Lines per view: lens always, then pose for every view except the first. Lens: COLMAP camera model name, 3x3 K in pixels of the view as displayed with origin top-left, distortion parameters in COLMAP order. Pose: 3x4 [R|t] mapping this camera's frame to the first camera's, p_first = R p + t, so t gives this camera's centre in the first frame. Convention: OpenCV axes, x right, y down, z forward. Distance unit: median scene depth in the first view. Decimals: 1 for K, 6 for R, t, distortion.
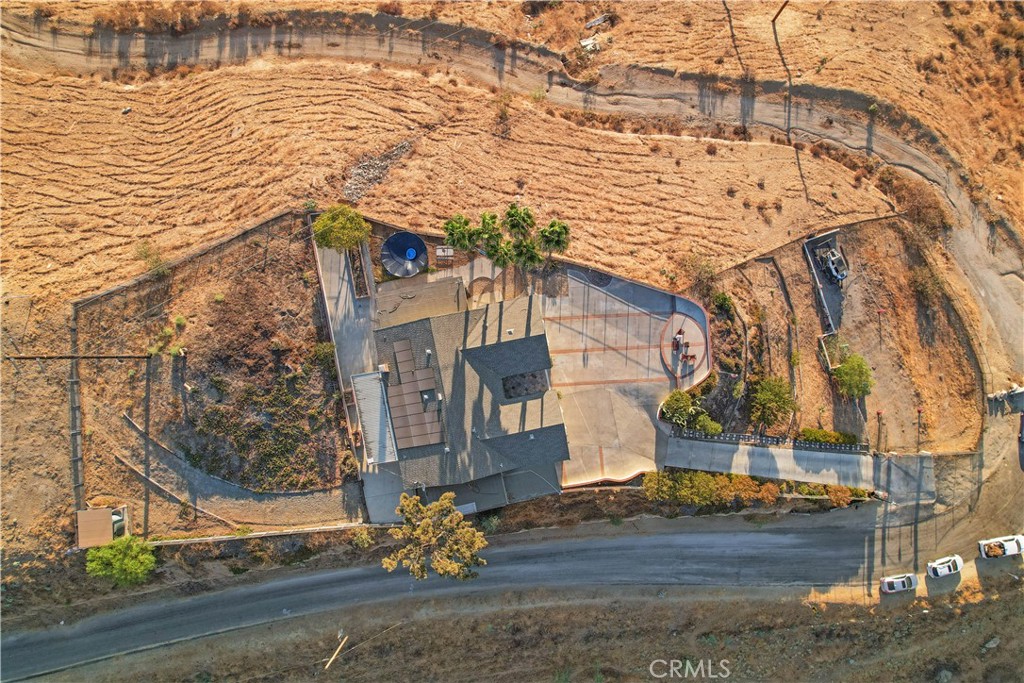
lens RADIAL K [[654.8, 0, 507.0], [0, 654.8, 337.3], [0, 0, 1]] dist [-0.077360, 0.064464]
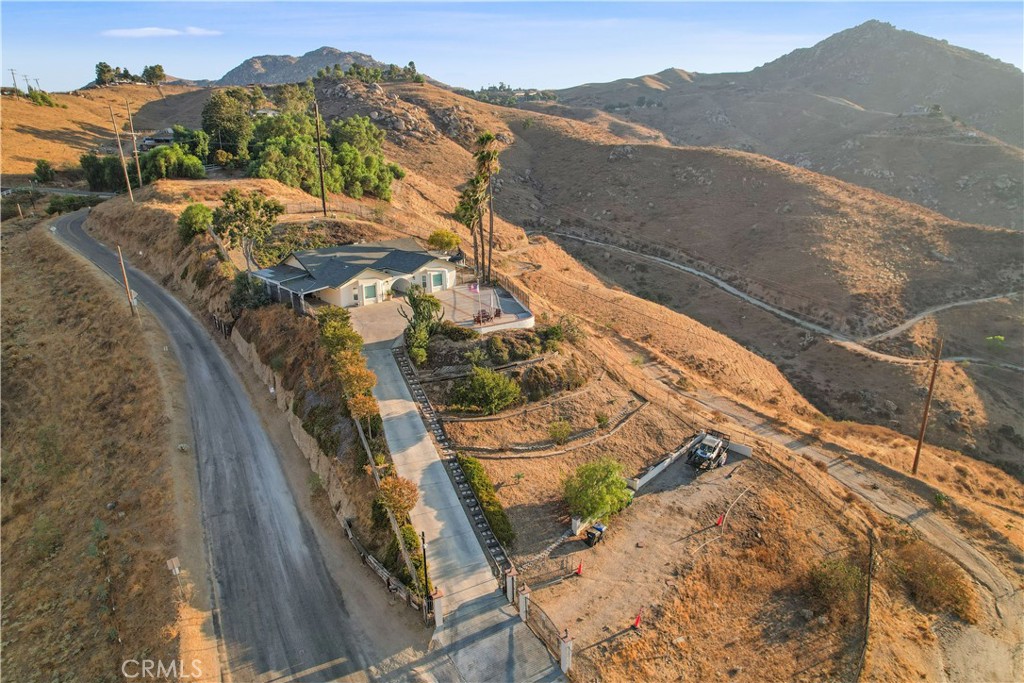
lens RADIAL K [[654.8, 0, 509.5], [0, 654.8, 347.2], [0, 0, 1]] dist [-0.077360, 0.064464]
pose [[0.504078, 0.254360, -0.825352, 0.951227], [-0.863209, 0.179191, -0.471975, 0.388575], [0.027844, 0.950364, 0.309892, 0.661420]]
